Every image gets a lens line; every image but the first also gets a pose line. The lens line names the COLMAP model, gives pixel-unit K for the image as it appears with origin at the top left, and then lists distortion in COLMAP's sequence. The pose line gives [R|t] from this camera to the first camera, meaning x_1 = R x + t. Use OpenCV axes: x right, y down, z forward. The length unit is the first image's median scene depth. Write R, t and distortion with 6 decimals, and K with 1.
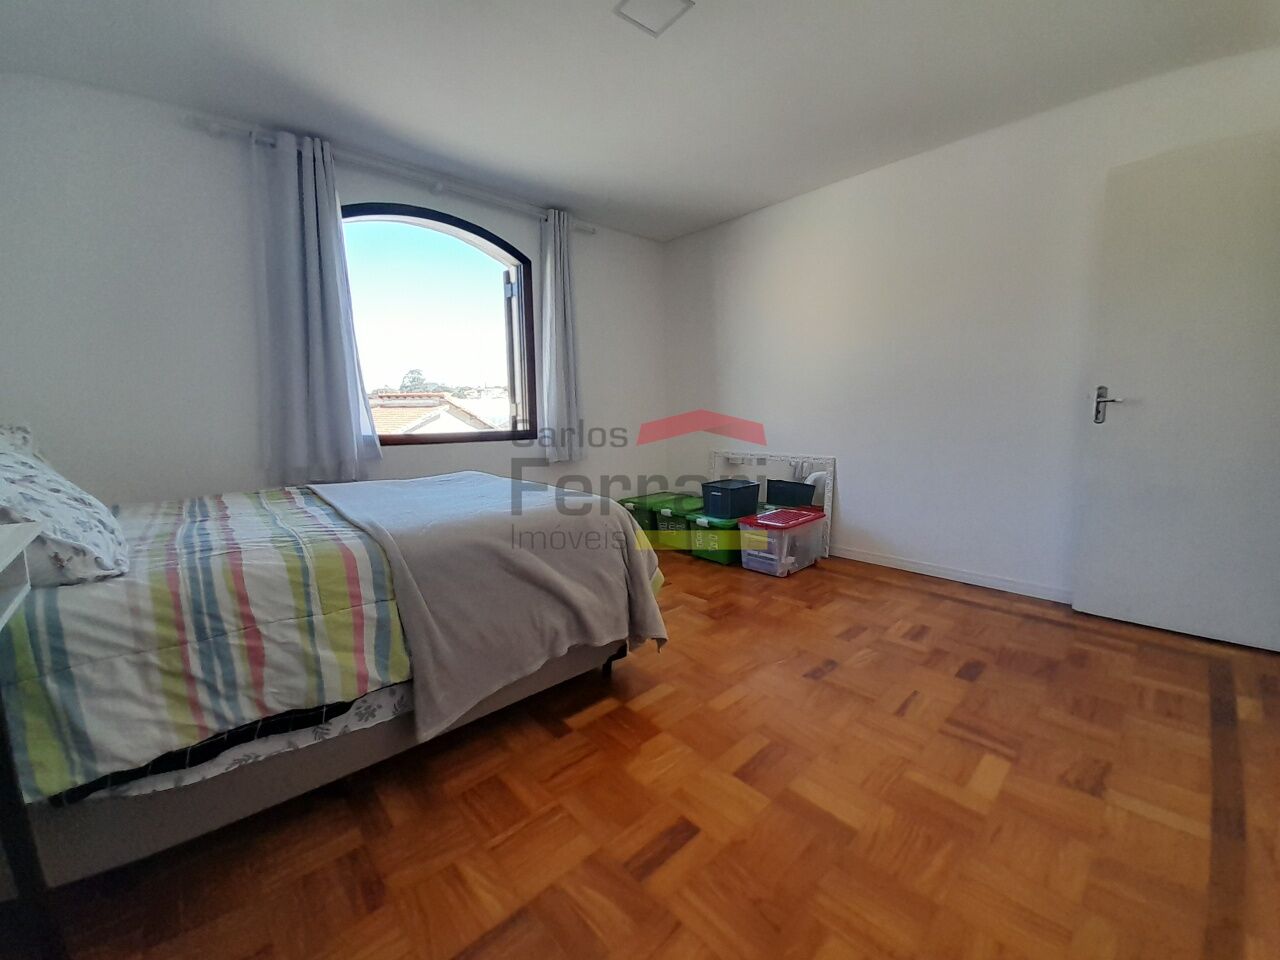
lens RADIAL K [[516.1, 0, 671.9], [0, 516.1, 467.6], [0, 0, 1]] dist [0.013701, -0.000171]
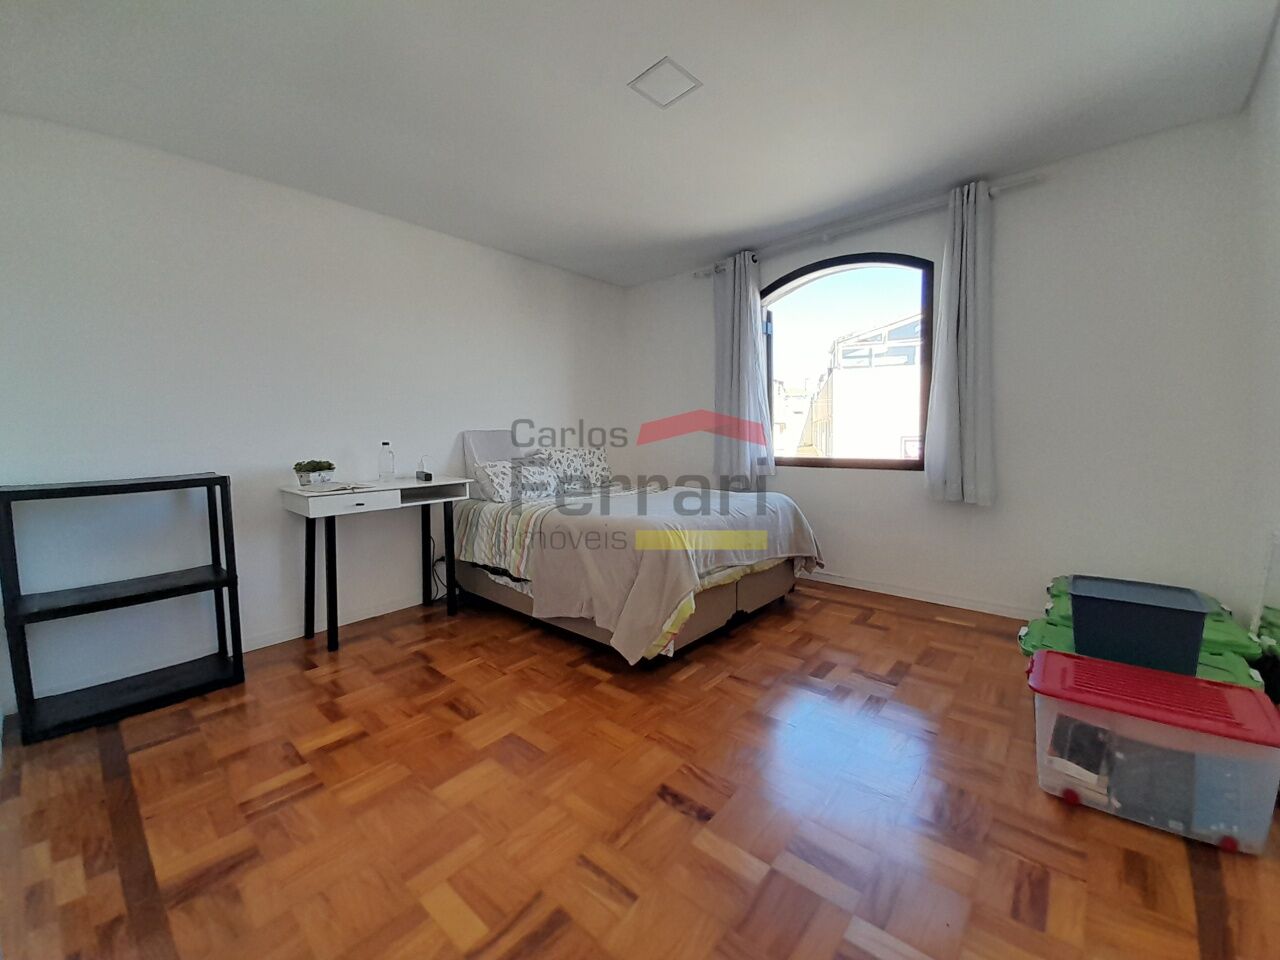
lens RADIAL K [[522.9, 0, 639.4], [0, 522.9, 466.6], [0, 0, 1]] dist [-0.003207, -0.000564]
pose [[0.045536, 0.067329, -0.996691, 1.304641], [-0.086615, 0.994235, 0.063206, -0.170039], [0.995201, 0.083450, 0.051106, 1.120305]]
